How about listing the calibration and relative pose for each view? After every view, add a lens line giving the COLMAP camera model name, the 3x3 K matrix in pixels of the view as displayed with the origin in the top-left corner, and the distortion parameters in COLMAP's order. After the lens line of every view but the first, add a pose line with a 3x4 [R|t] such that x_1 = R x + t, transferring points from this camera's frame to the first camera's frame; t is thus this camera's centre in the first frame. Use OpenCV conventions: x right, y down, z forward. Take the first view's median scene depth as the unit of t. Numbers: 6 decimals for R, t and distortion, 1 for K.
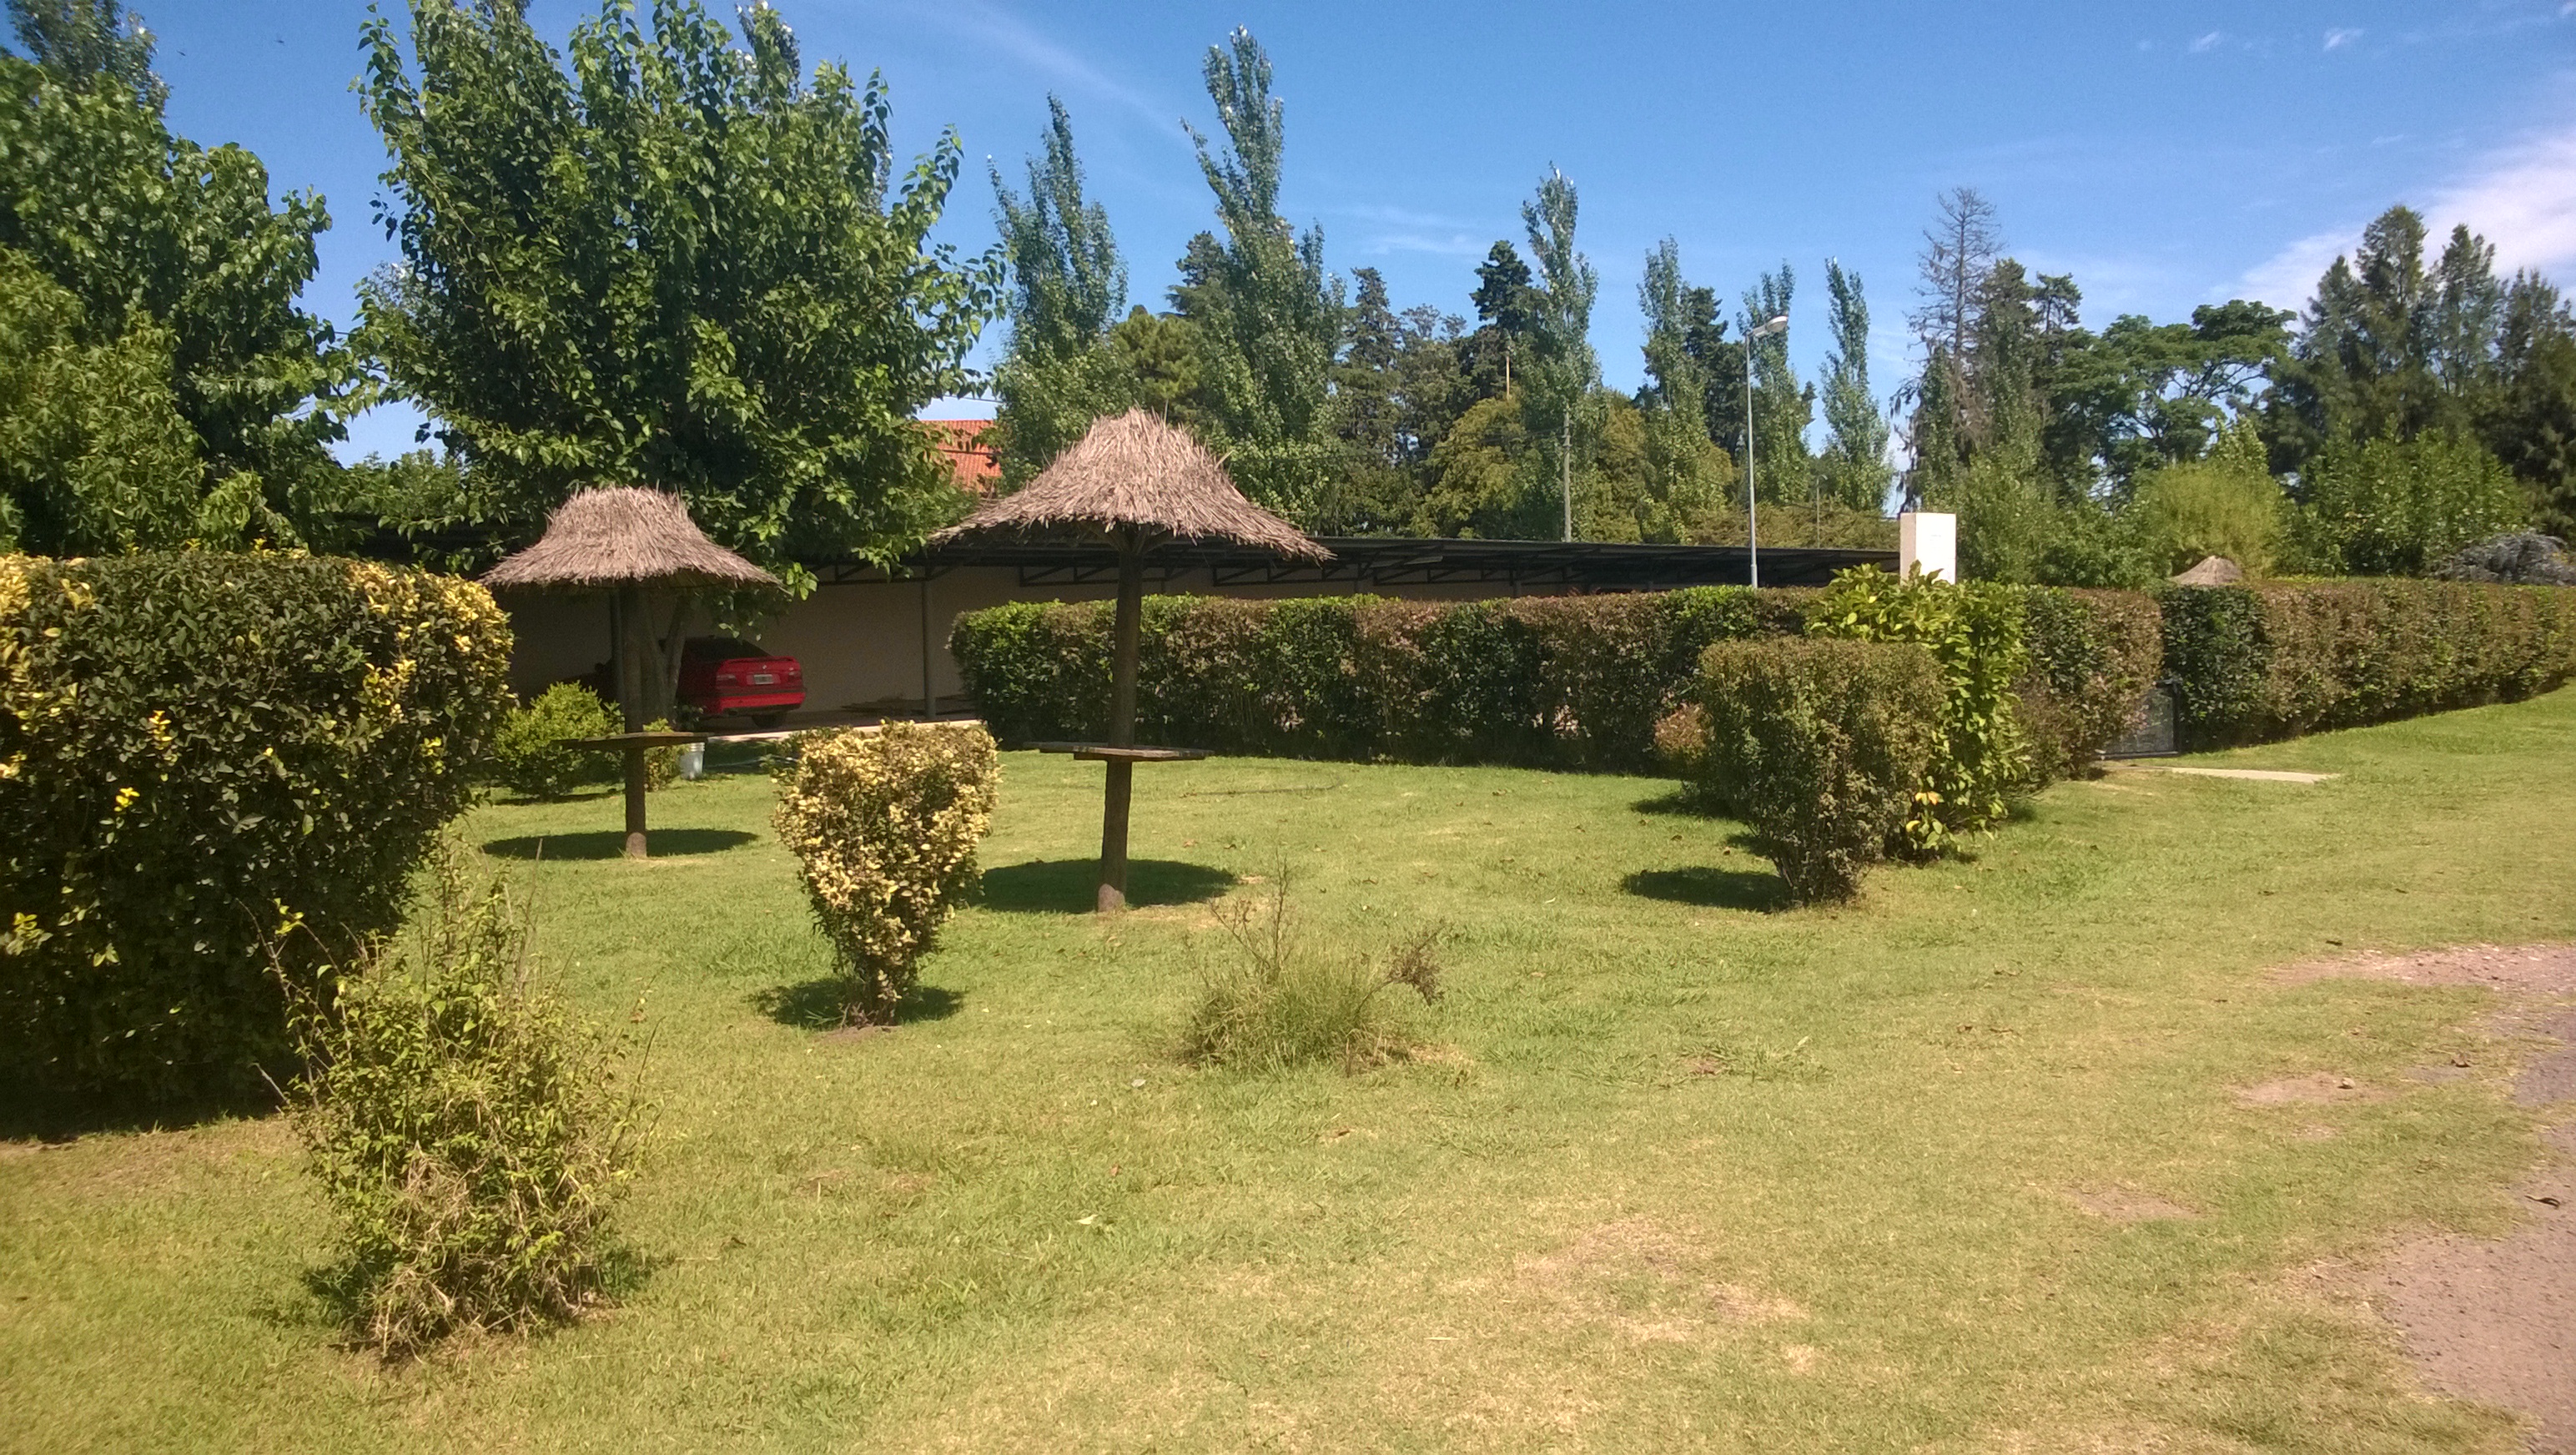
lens RADIAL K [[1990.7, 0, 1292.5], [0, 1990.7, 848.4], [0, 0, 1]] dist [0.082965, -0.162599]
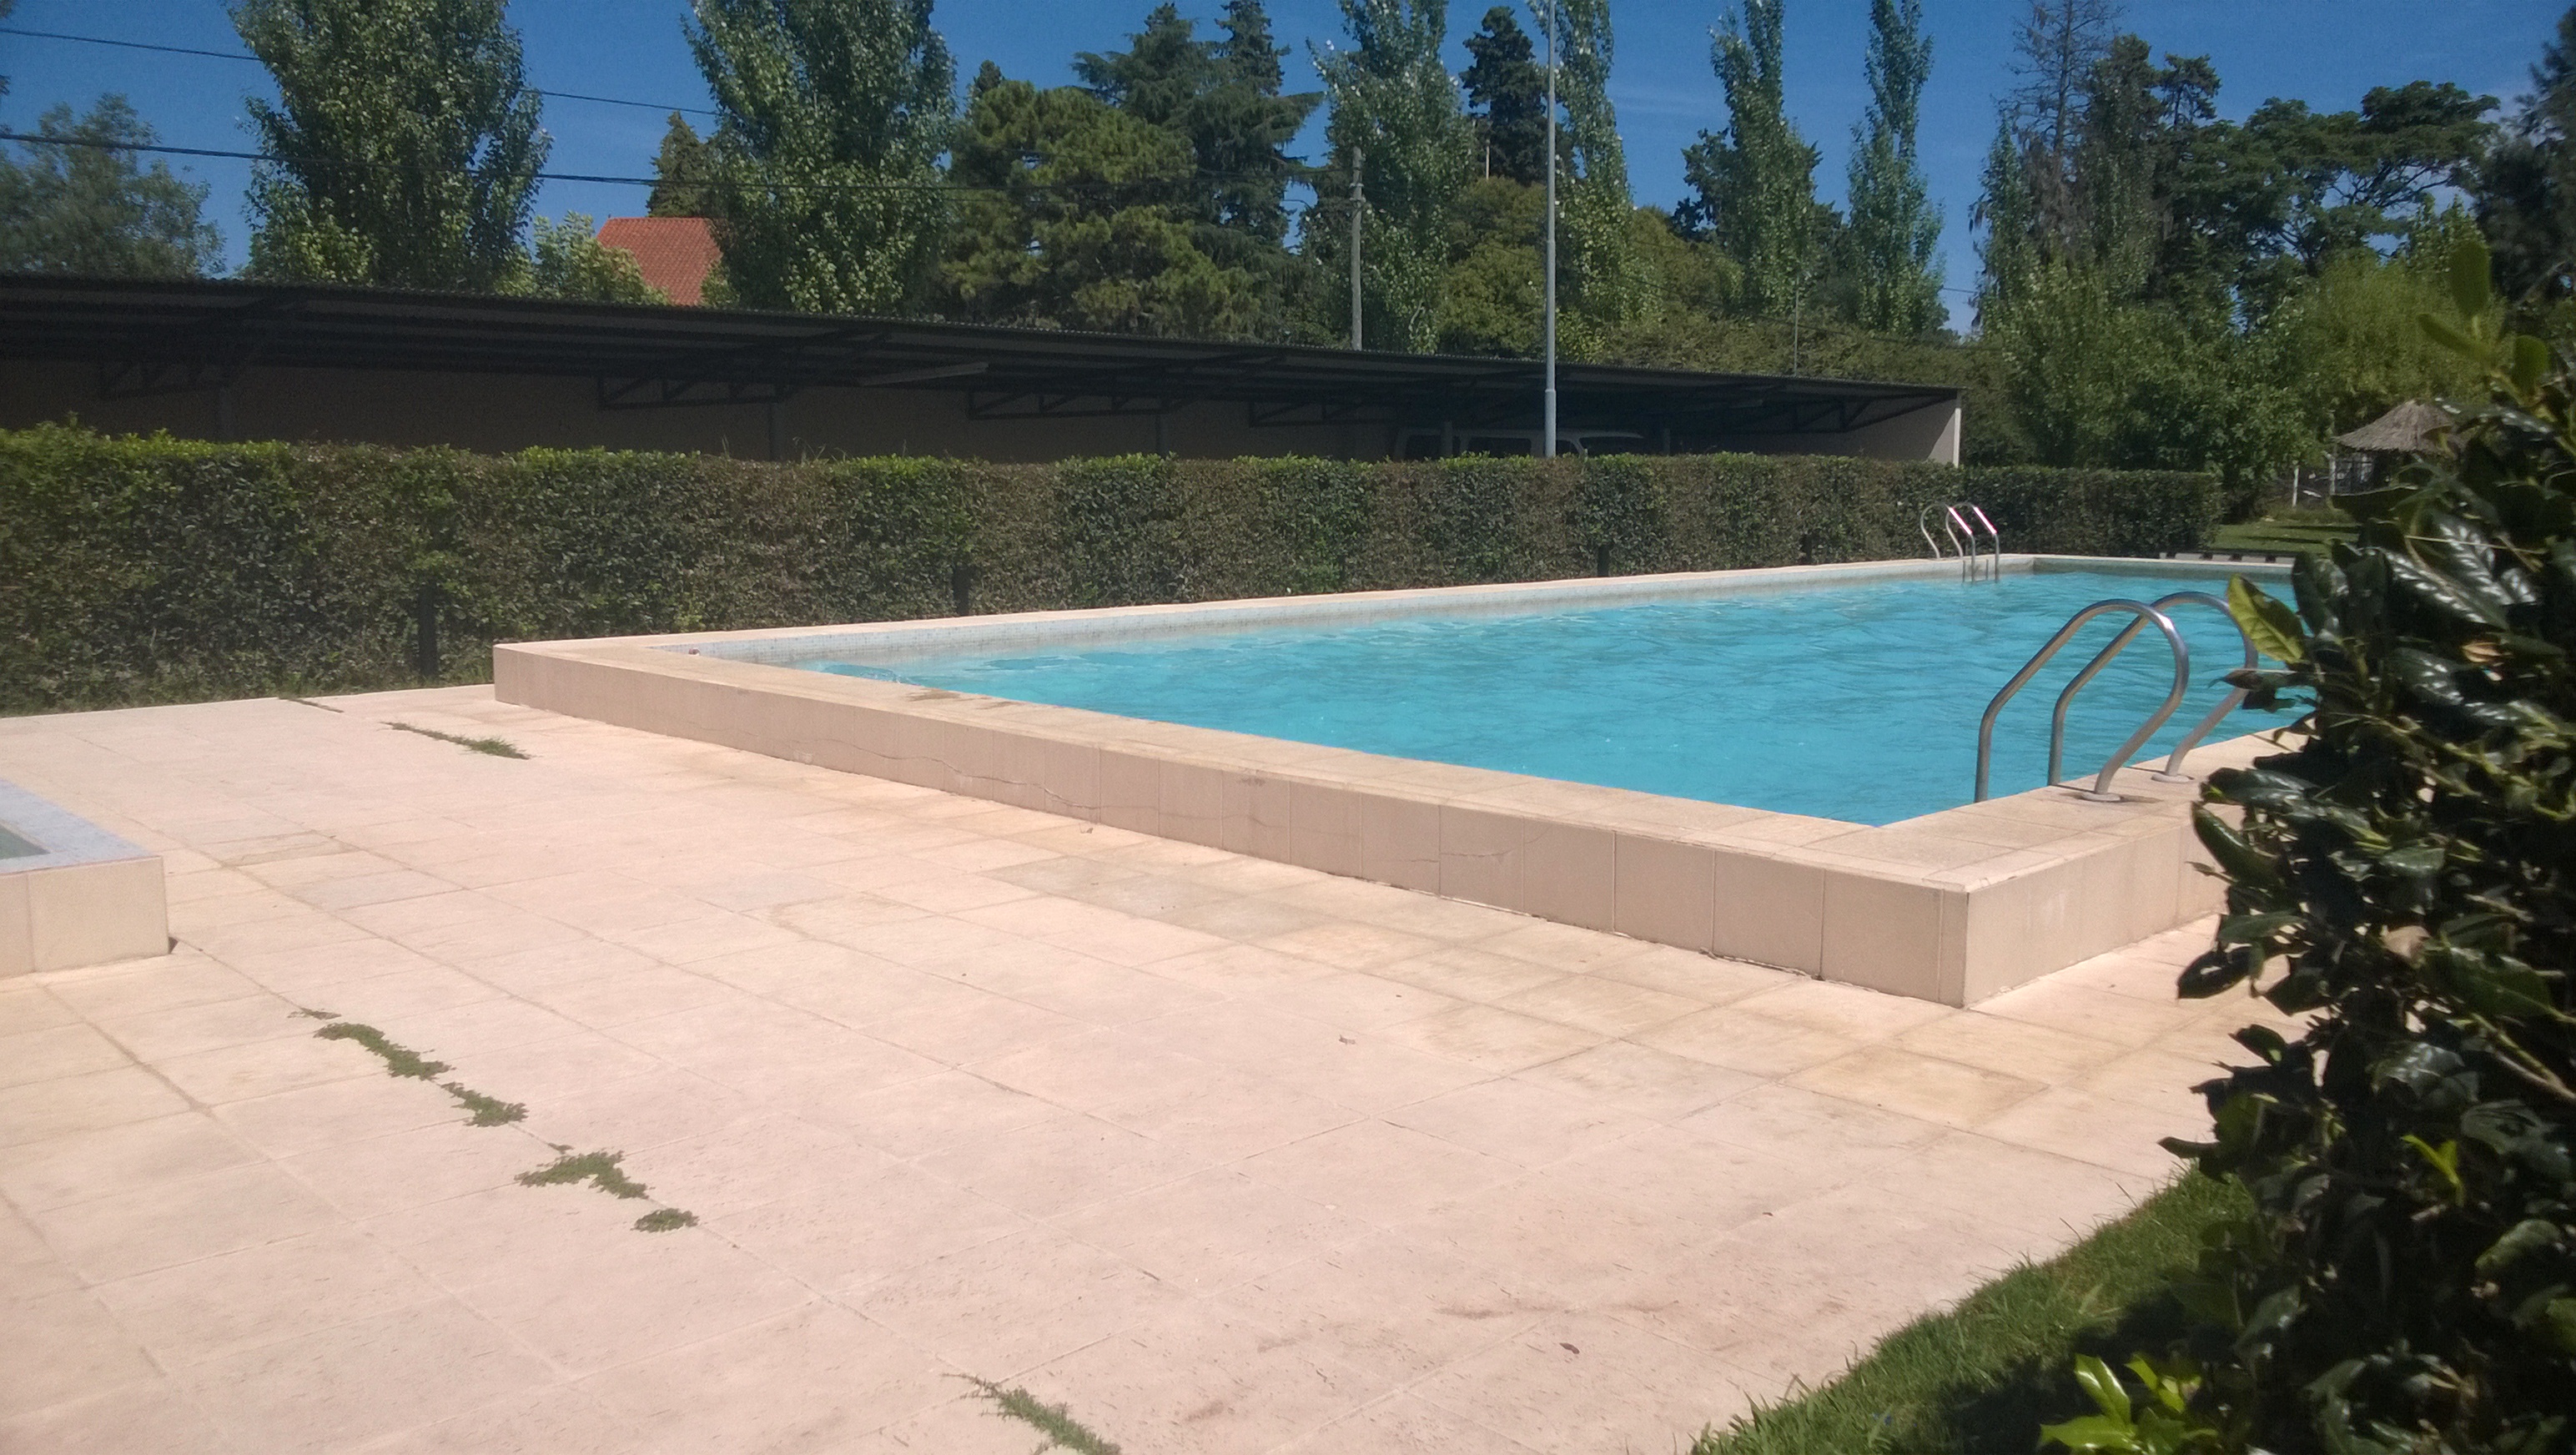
lens RADIAL K [[1990.7, 0, 1292.5], [0, 1990.7, 848.4], [0, 0, 1]] dist [0.082965, -0.162599]
pose [[0.998540, 0.031018, -0.044226, 0.083052], [-0.027790, 0.997029, 0.071837, -0.024685], [0.046323, -0.070503, 0.996435, 0.201485]]
